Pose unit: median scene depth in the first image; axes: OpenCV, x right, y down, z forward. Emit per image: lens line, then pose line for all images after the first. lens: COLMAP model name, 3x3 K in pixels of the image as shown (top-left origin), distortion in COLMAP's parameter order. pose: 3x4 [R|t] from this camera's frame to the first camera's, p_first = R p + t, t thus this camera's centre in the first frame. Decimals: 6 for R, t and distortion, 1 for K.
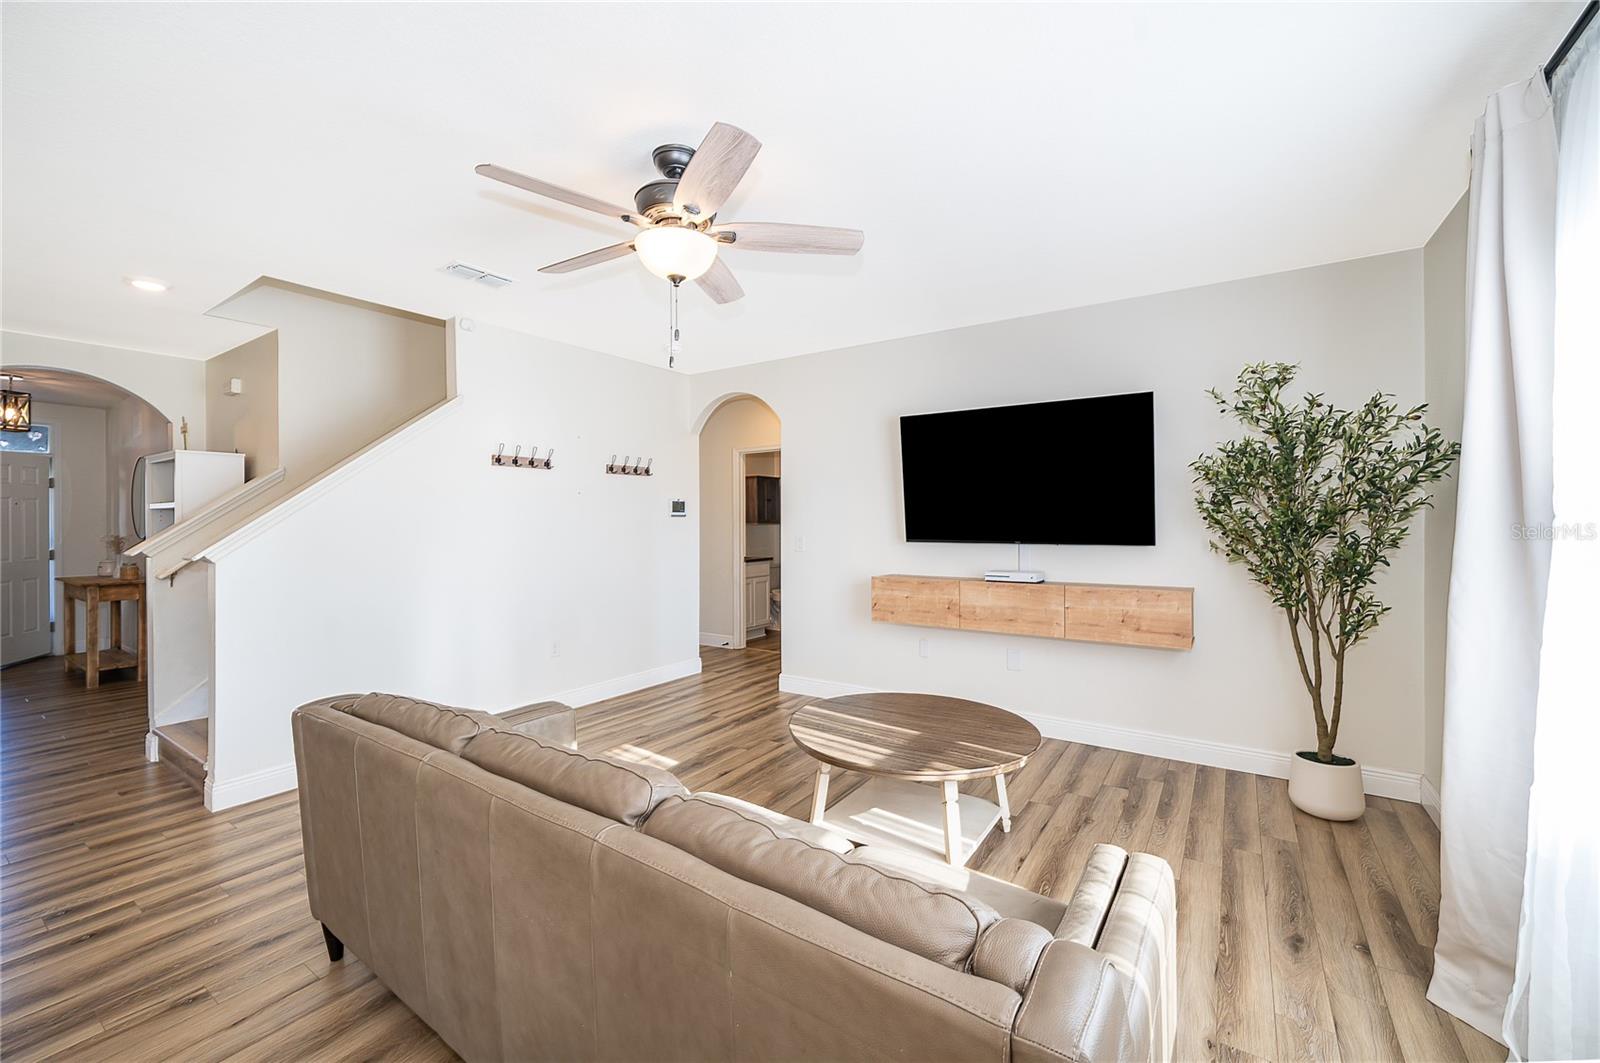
lens RADIAL K [[653.3, 0, 778.3], [0, 653.3, 522.7], [0, 0, 1]] dist [-0.001893, -0.000266]
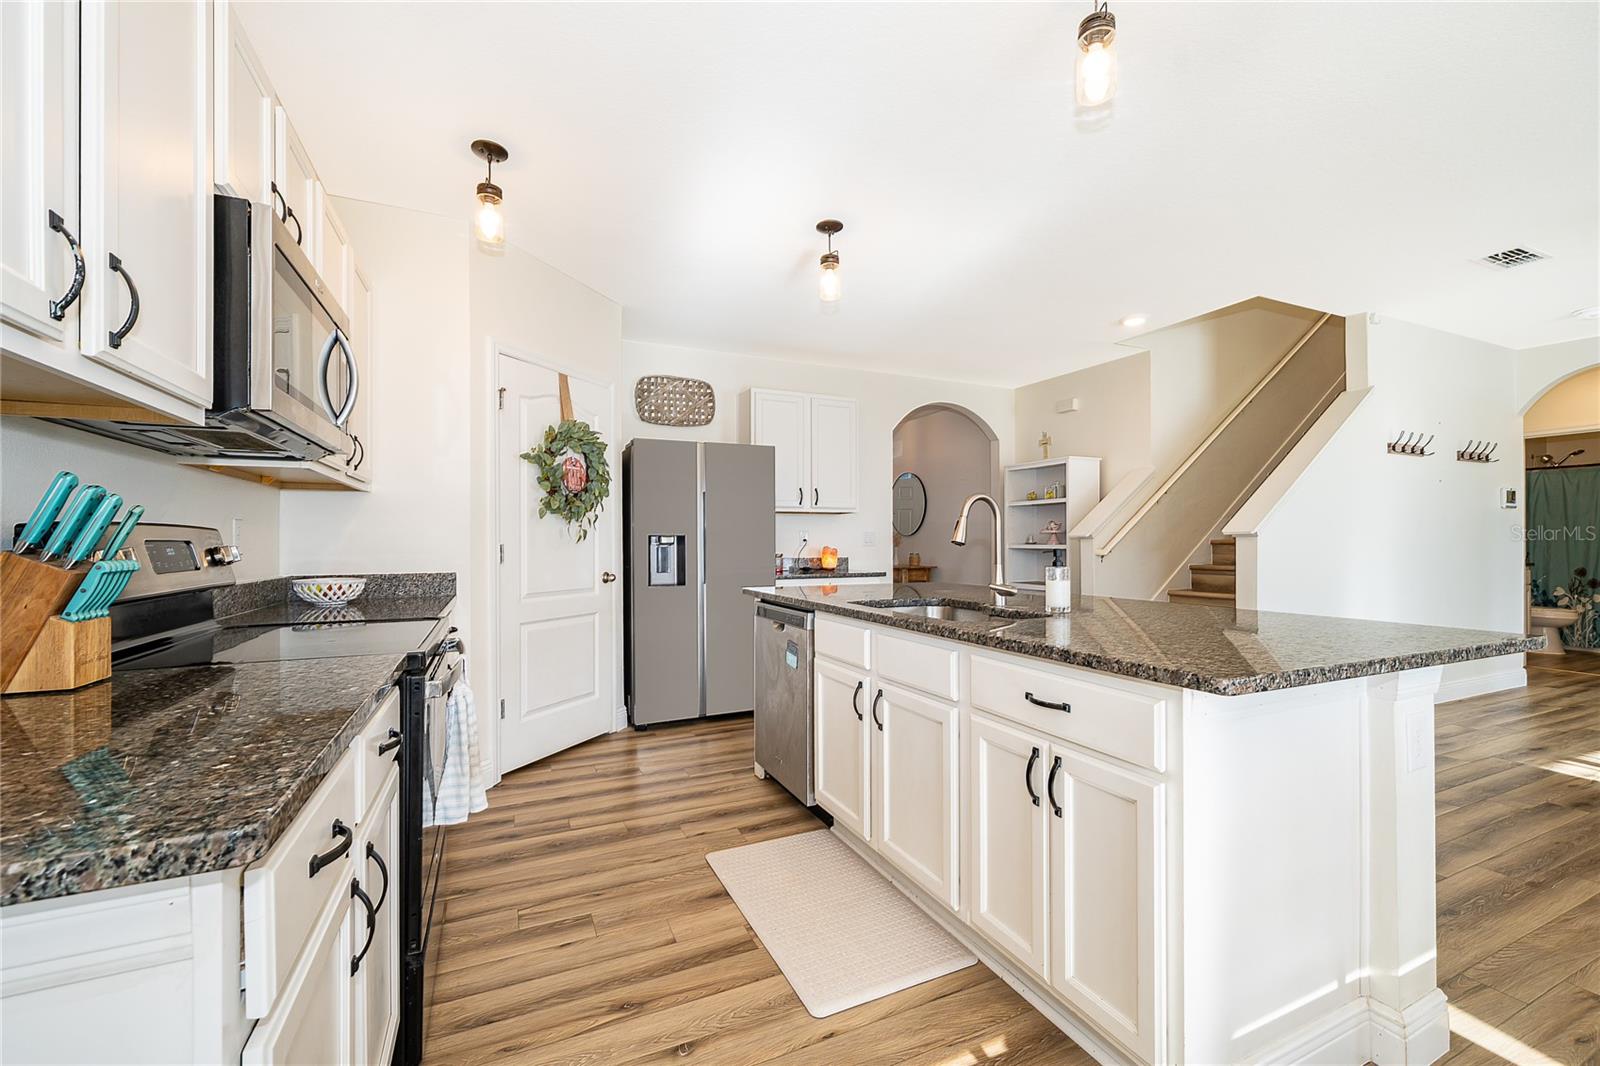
lens RADIAL K [[646.7, 0, 798.0], [0, 646.7, 544.5], [0, 0, 1]] dist [-0.002479, -0.000145]
pose [[0.862514, 0.004312, -0.506014, -0.990874], [-0.003813, 0.999991, 0.002022, 0.077599], [0.506018, 0.000185, 0.862523, -0.459847]]
